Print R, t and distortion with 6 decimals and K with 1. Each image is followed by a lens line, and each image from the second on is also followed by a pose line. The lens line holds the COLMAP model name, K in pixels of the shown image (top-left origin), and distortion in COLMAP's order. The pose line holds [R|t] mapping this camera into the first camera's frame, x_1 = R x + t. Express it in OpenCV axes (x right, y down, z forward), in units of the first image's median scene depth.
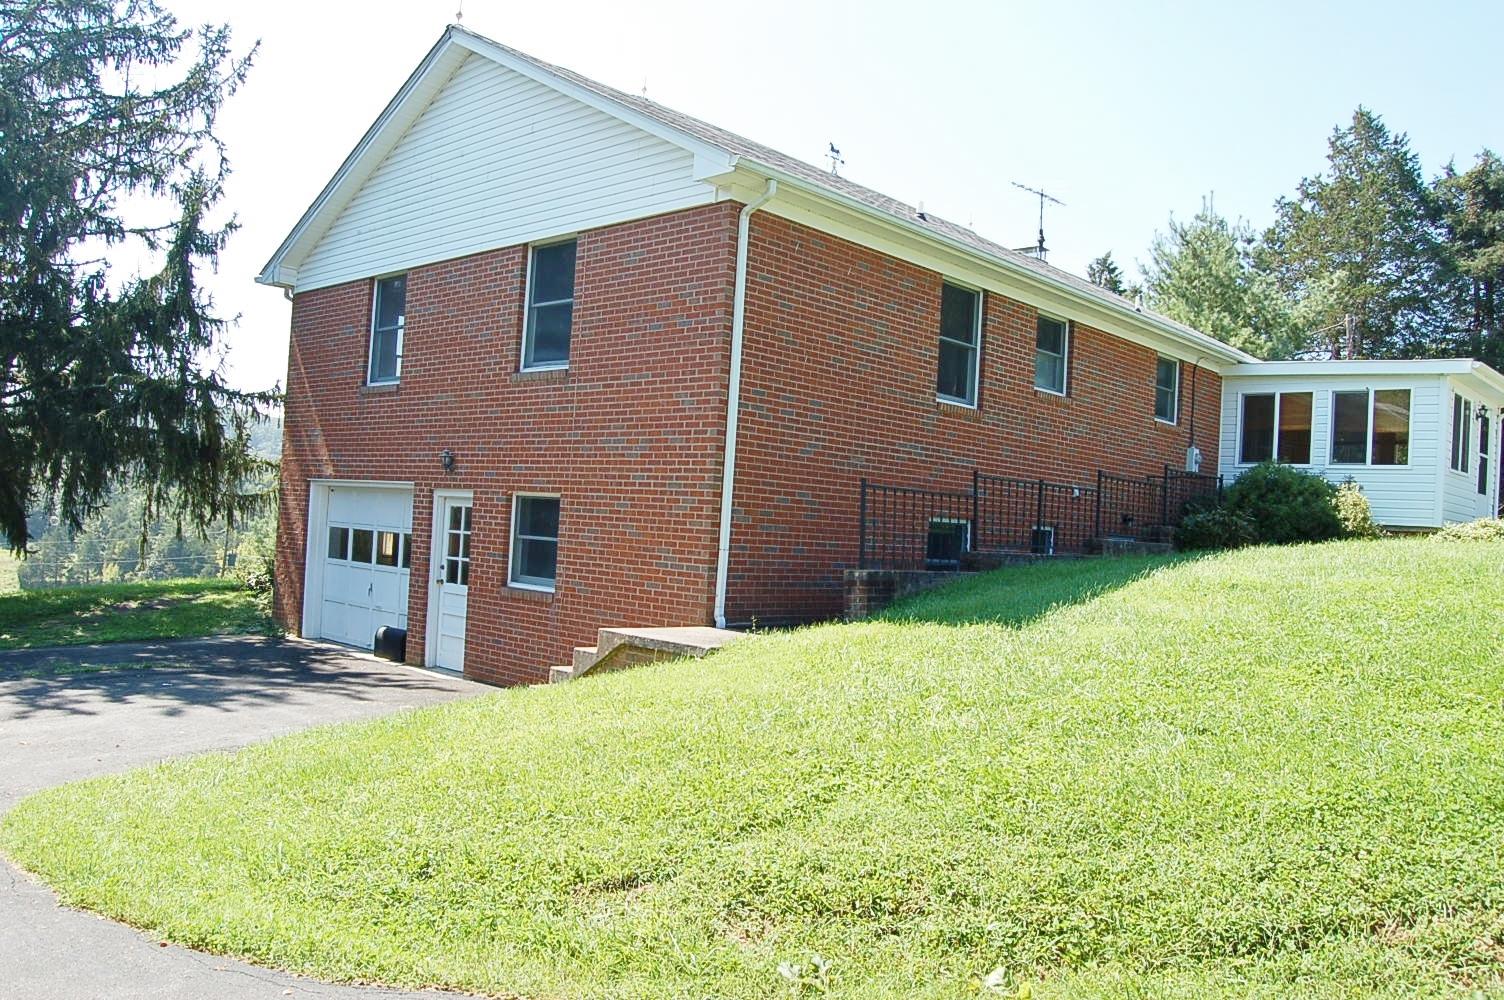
lens RADIAL K [[1180.1, 0, 746.5], [0, 1180.1, 512.7], [0, 0, 1]] dist [-0.096902, 0.038653]
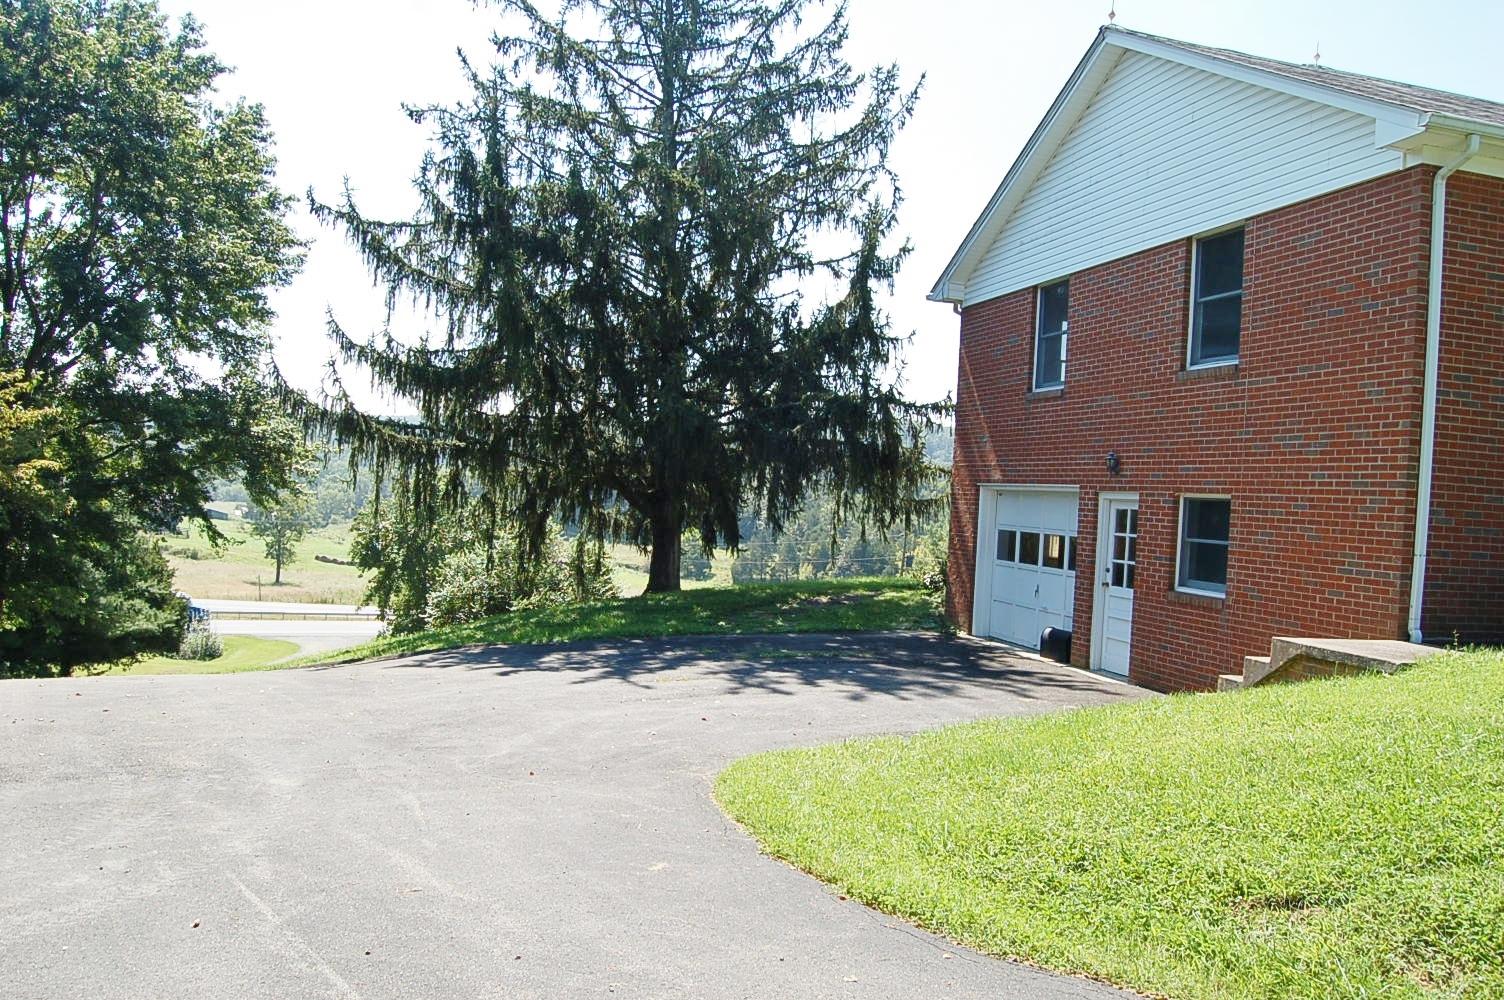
lens RADIAL K [[1180.1, 0, 746.5], [0, 1180.1, 512.7], [0, 0, 1]] dist [-0.096902, 0.038653]
pose [[0.849646, -0.004494, -0.527334, 0.004835], [0.002489, 0.999987, -0.004512, 0.001575], [0.527347, 0.002521, 0.849646, -0.007968]]
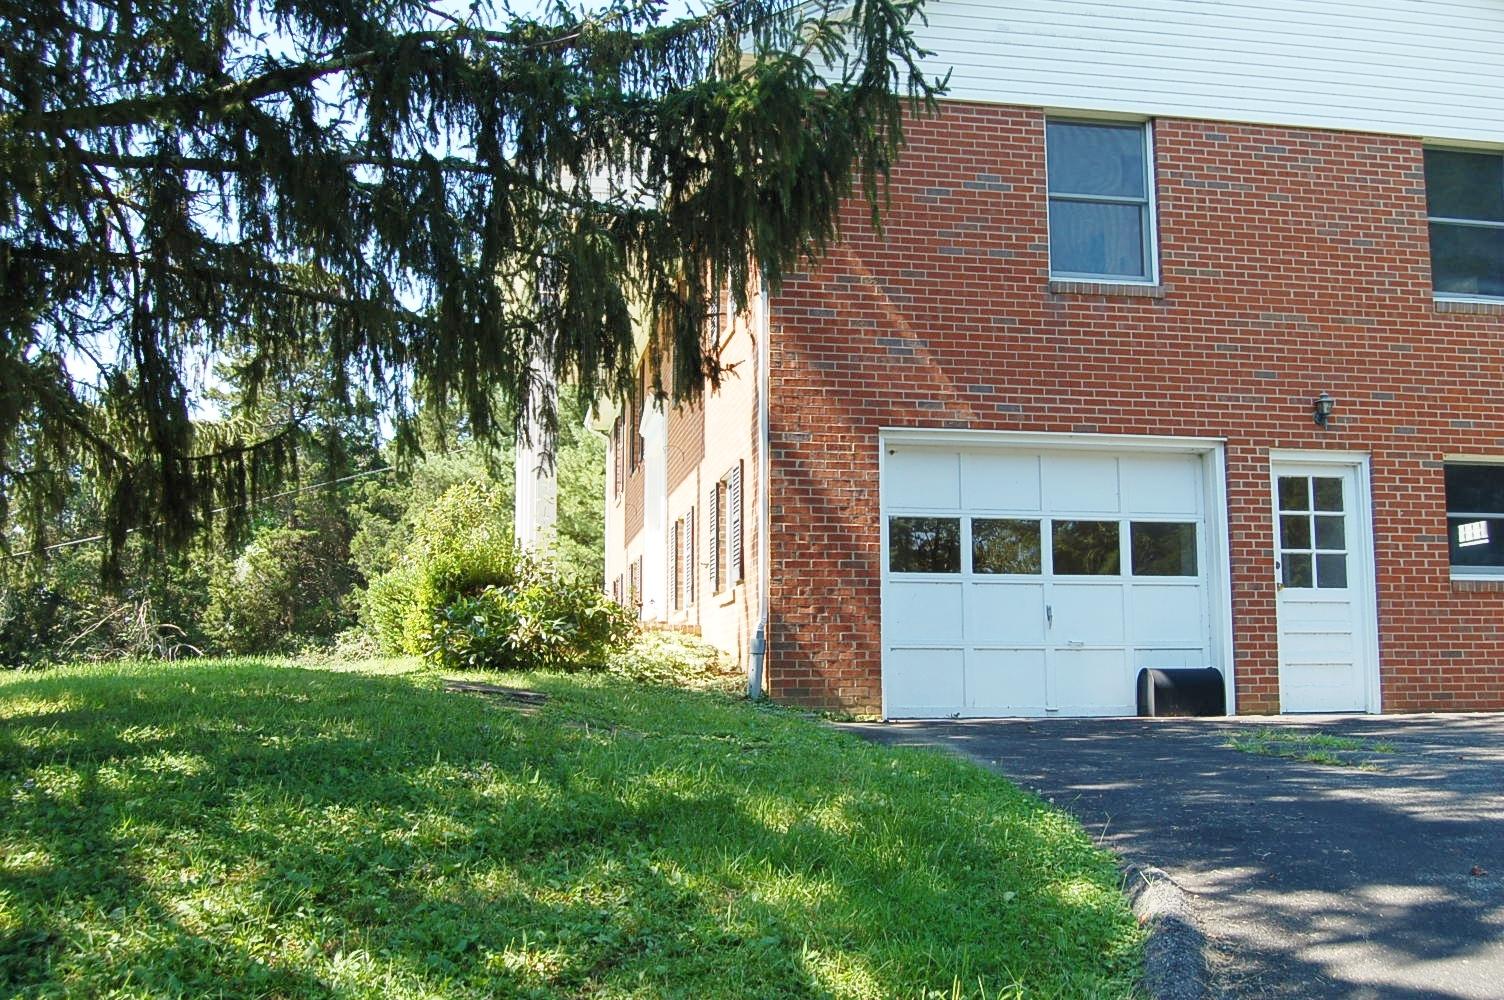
lens RADIAL K [[1180.1, 0, 746.5], [0, 1180.1, 512.7], [0, 0, 1]] dist [-0.096902, 0.038653]
pose [[0.651702, 0.016805, 0.758289, -1.115329], [0.024000, 0.998797, -0.042761, 0.043144], [-0.758095, 0.046066, 0.650515, 0.912812]]
